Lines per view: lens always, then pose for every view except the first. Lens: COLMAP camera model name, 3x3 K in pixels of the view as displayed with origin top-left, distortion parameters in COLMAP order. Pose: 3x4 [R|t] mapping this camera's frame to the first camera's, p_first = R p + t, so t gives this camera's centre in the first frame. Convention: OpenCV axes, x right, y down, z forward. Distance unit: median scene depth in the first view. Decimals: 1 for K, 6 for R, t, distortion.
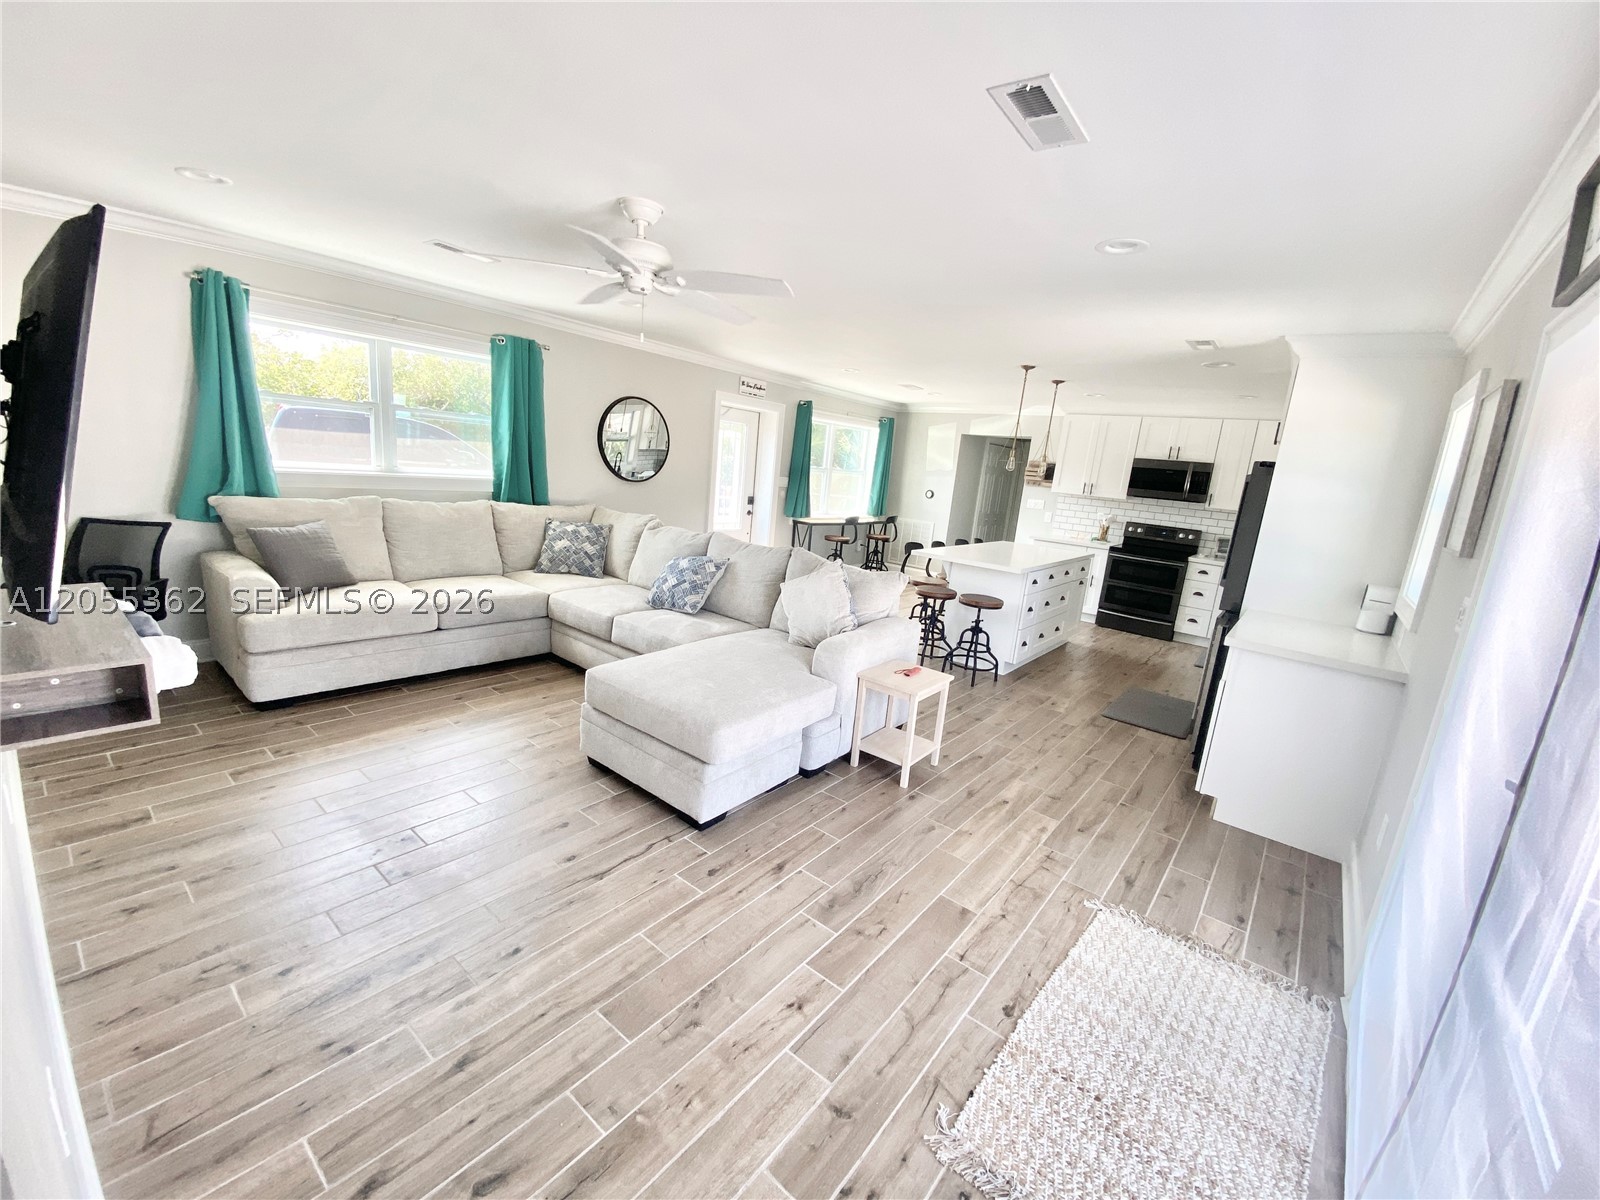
lens RADIAL K [[647.3, 0, 800.0], [0, 647.3, 600.0], [0, 0, 1]] dist [0.013369, -0.014212]
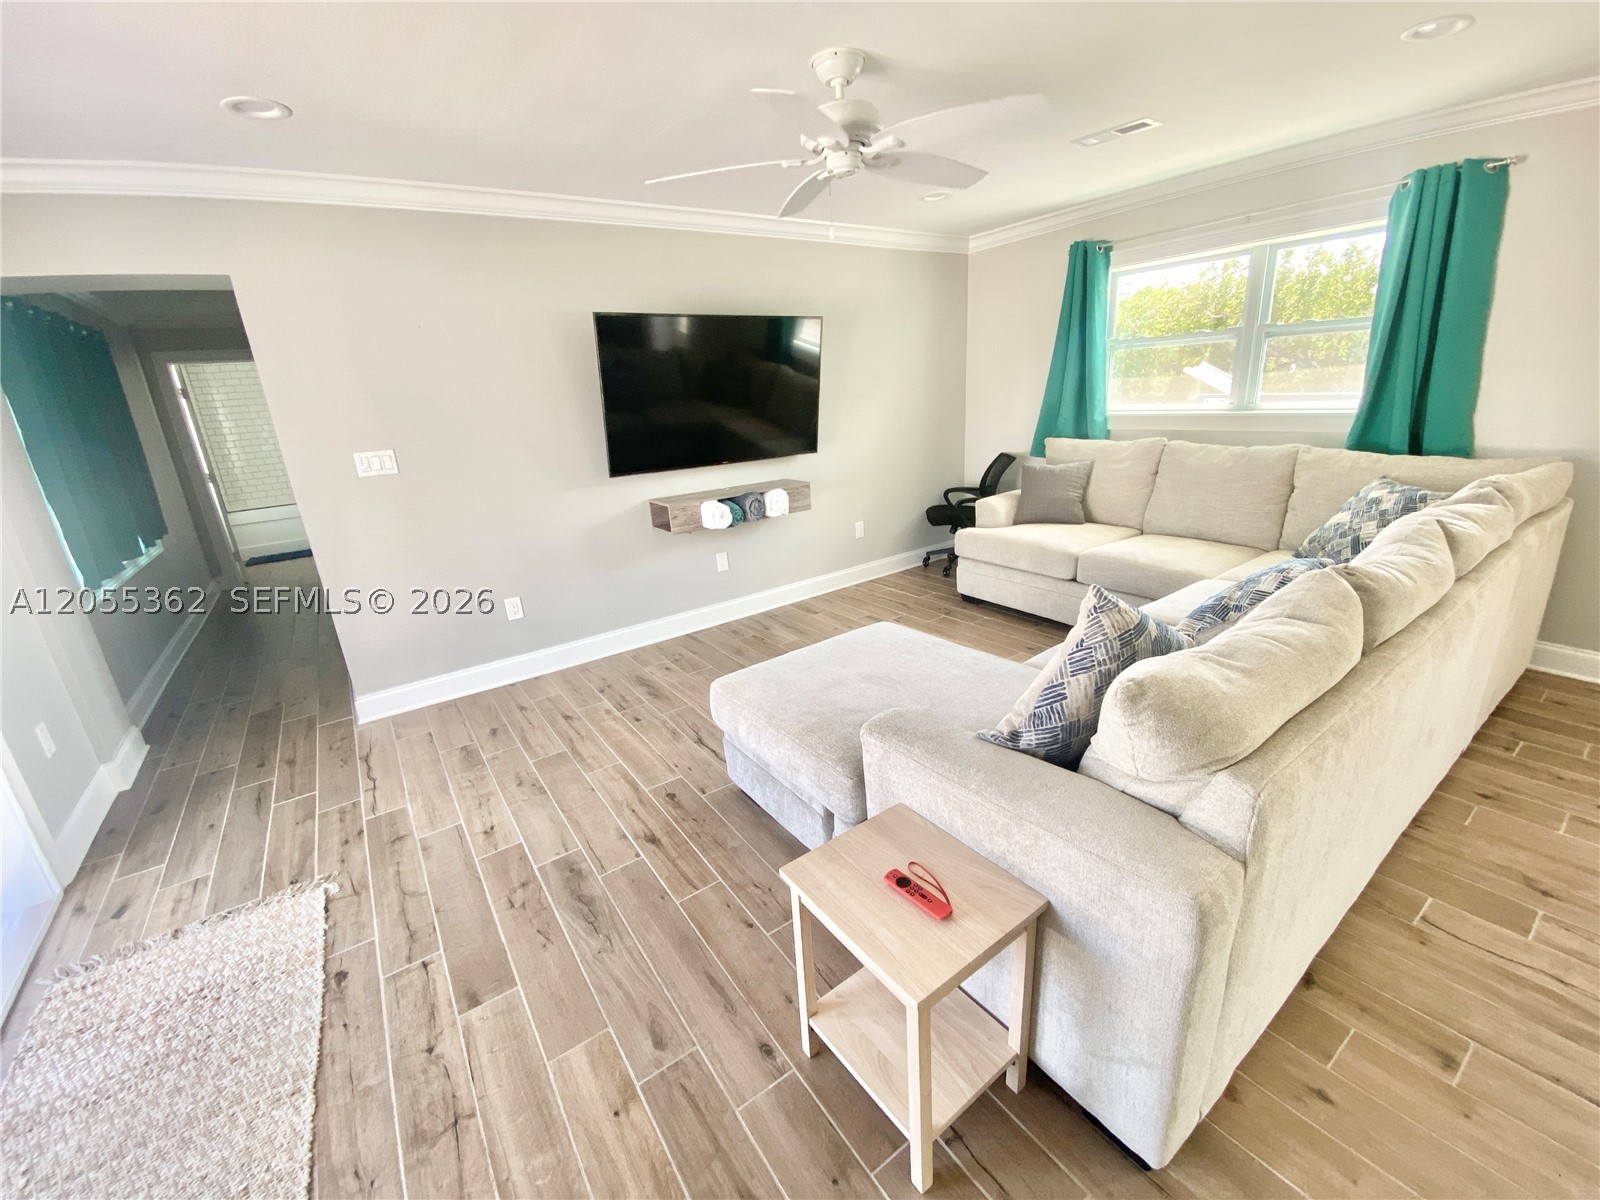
lens RADIAL K [[641.1, 0, 800.0], [0, 641.1, 600.0], [0, 0, 1]] dist [0.052261, -0.028297]
pose [[-0.276942, 0.235921, -0.931474, 0.736217], [-0.162511, 0.943926, 0.287392, -0.229015], [0.947044, 0.230966, -0.223073, 1.406976]]
